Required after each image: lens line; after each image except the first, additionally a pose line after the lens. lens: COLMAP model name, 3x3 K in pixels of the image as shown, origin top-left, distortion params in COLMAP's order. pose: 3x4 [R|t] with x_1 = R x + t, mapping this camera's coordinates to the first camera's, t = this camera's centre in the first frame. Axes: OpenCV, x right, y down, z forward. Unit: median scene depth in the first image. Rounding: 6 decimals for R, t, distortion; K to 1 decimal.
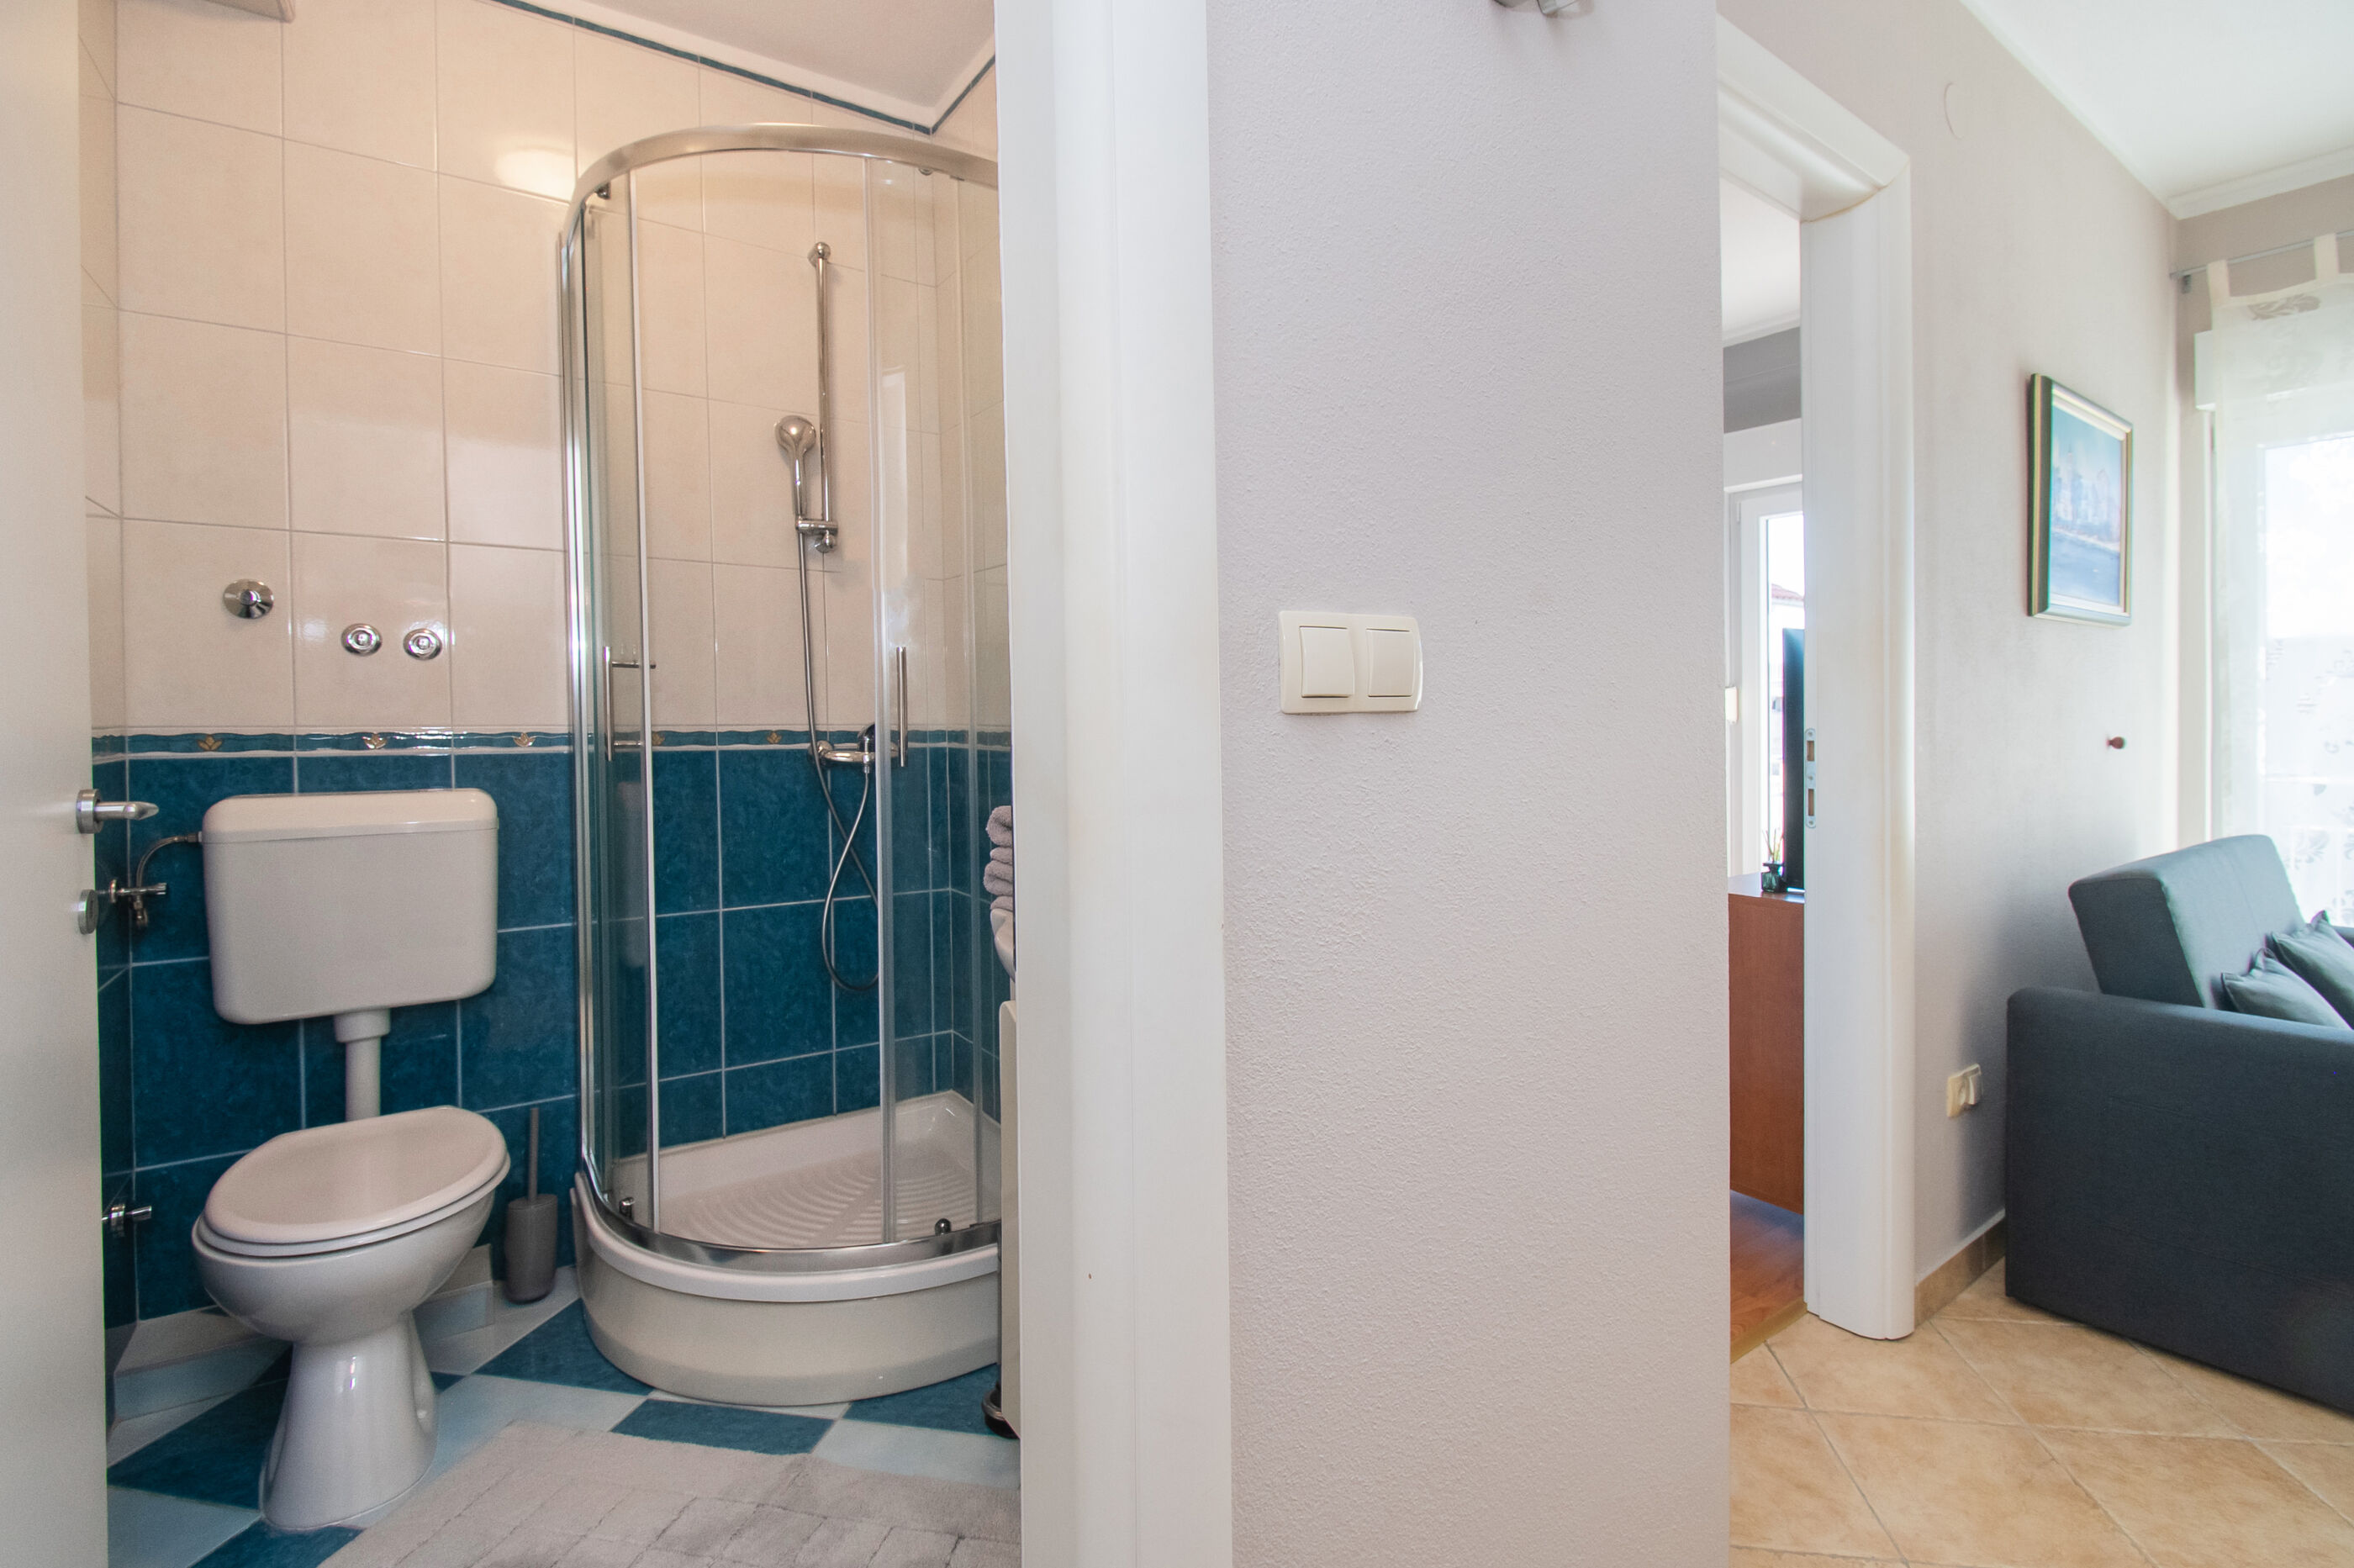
lens RADIAL K [[1067.6, 0, 1240.9], [0, 1067.6, 726.8], [0, 0, 1]] dist [-0.010375, -0.003592]
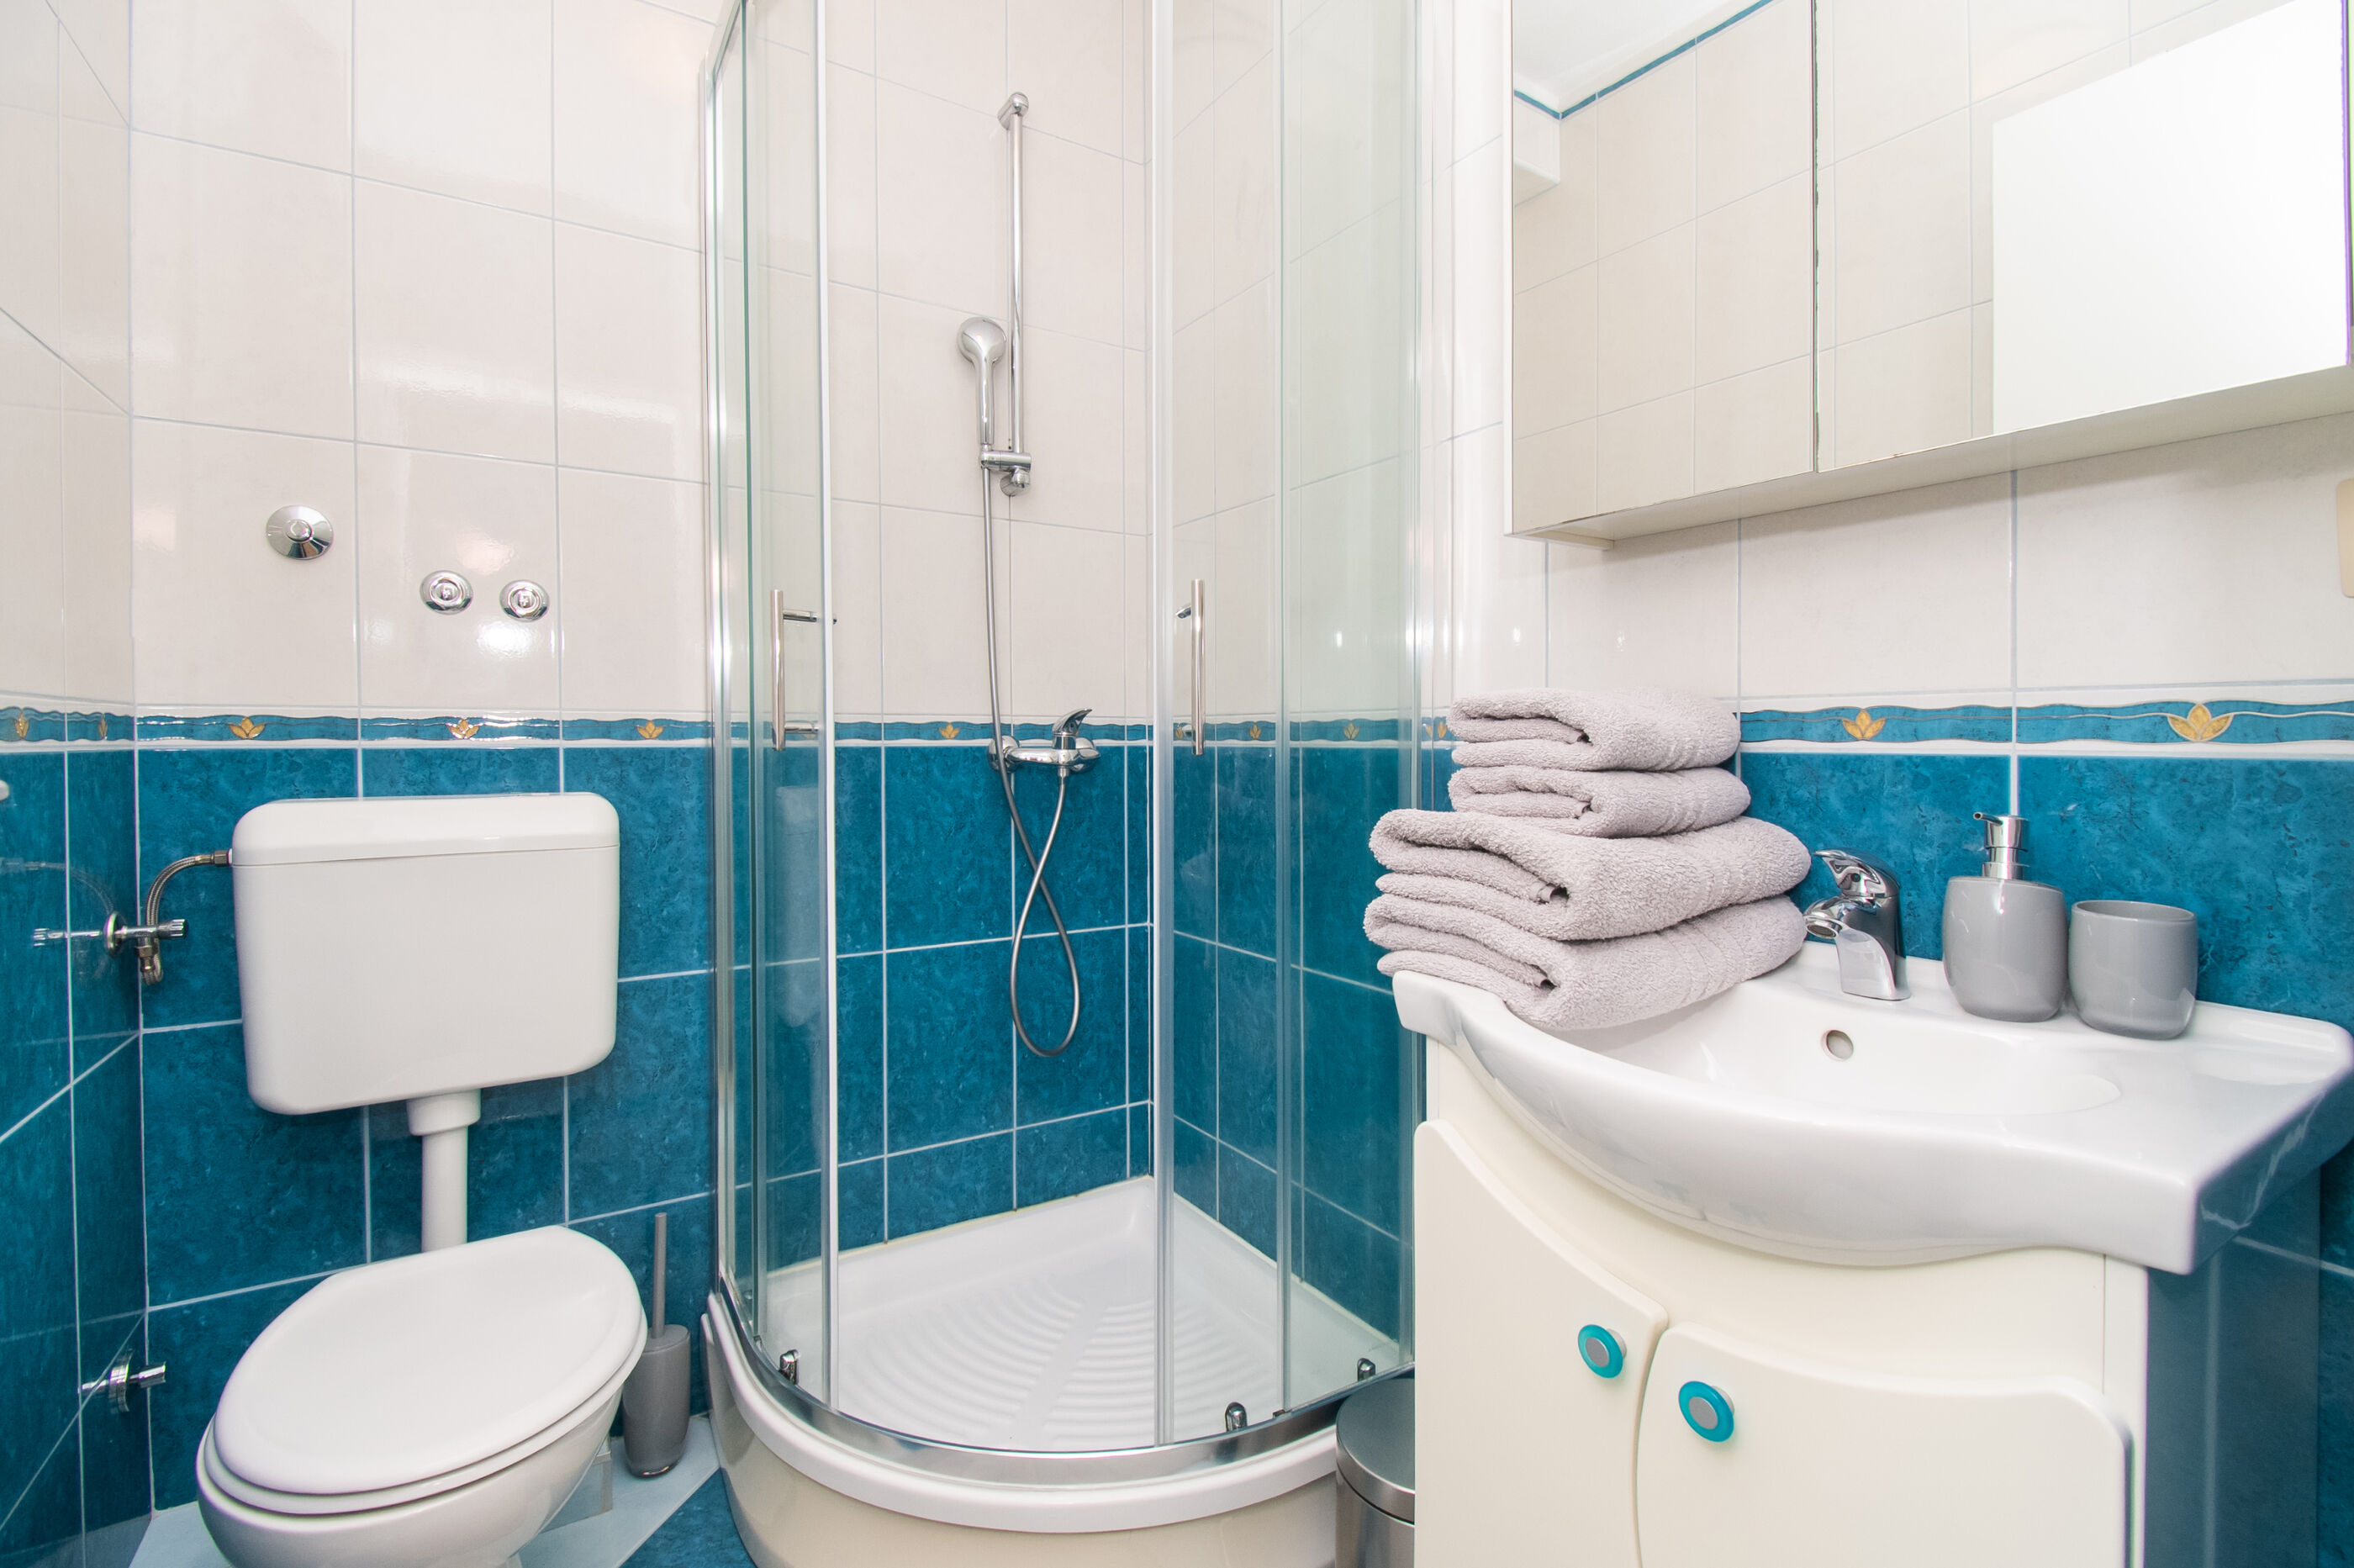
lens RADIAL K [[1067.6, 0, 1218.3], [0, 1067.6, 736.5], [0, 0, 1]] dist [-0.010375, -0.003592]
pose [[0.997748, -0.005327, -0.066867, -0.233349], [0.004468, 0.999906, -0.012985, 0.031043], [0.066930, 0.012657, 0.997677, 0.285627]]
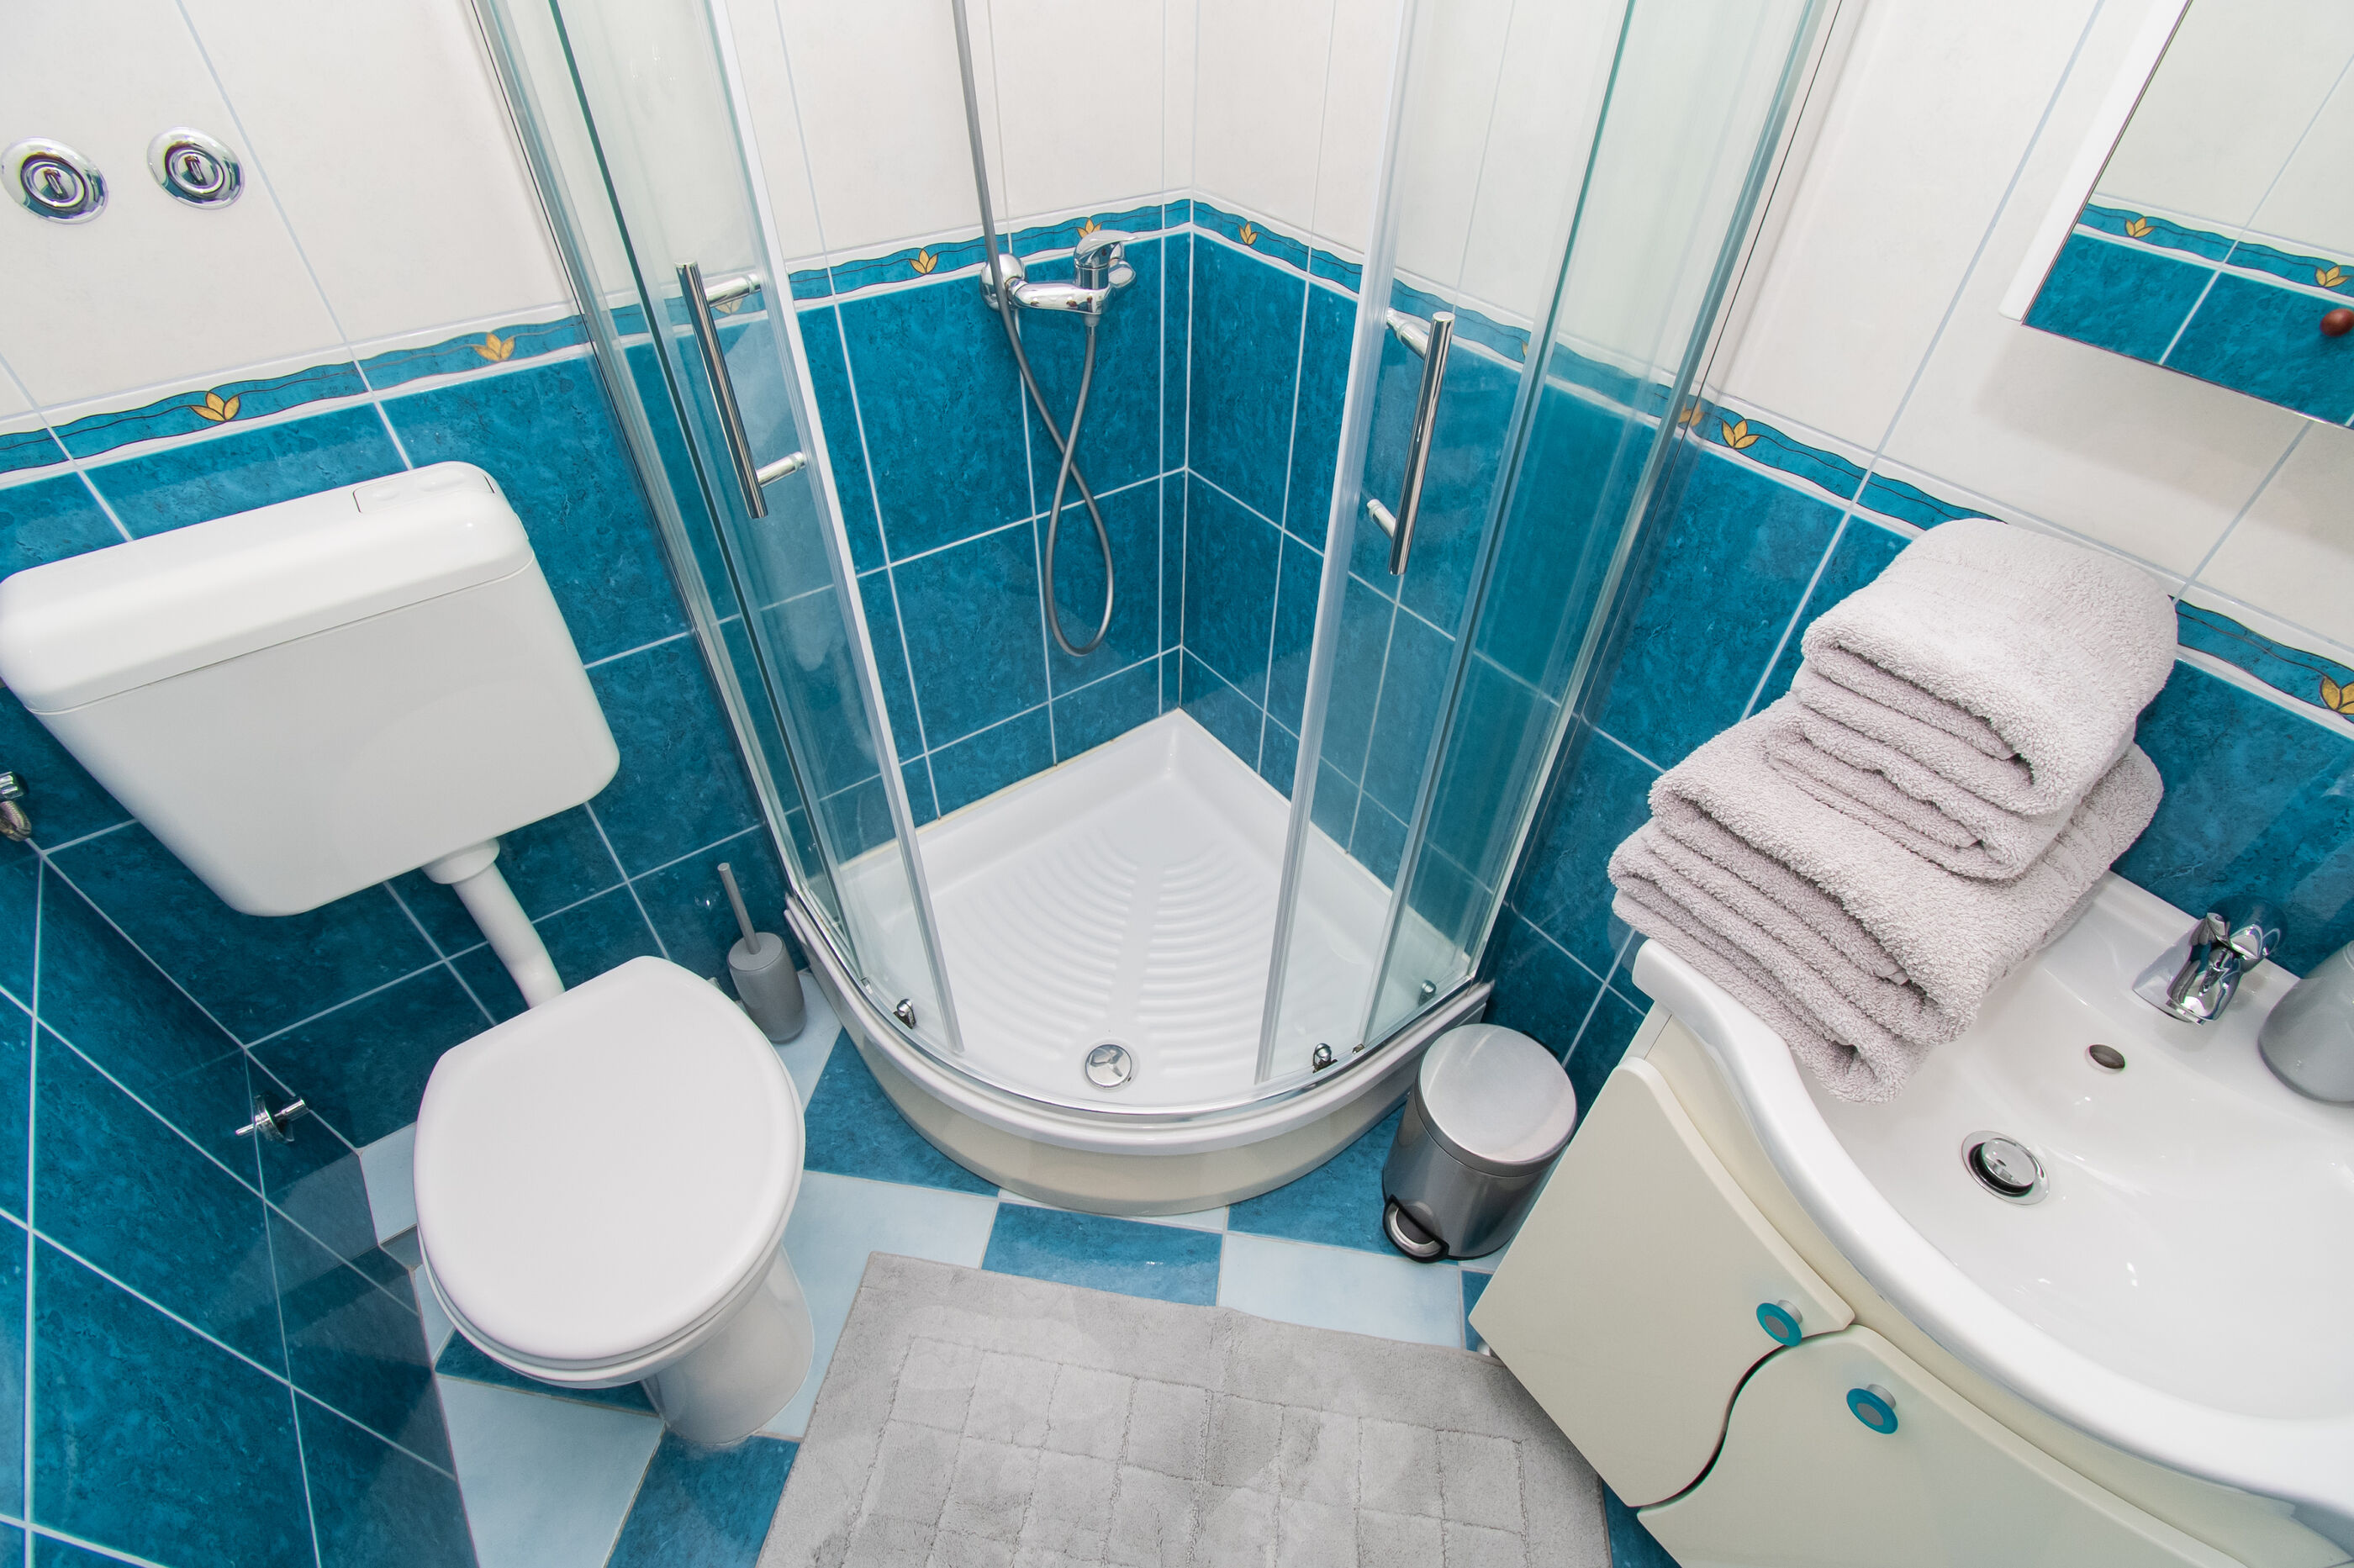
lens RADIAL K [[1067.6, 0, 1220.6], [0, 1067.6, 868.0], [0, 0, 1]] dist [-0.010375, -0.003592]
pose [[0.999473, 0.020752, 0.024970, -0.369153], [-0.032313, 0.710546, 0.702909, -0.186814], [-0.003155, -0.703345, 0.710841, 0.512303]]
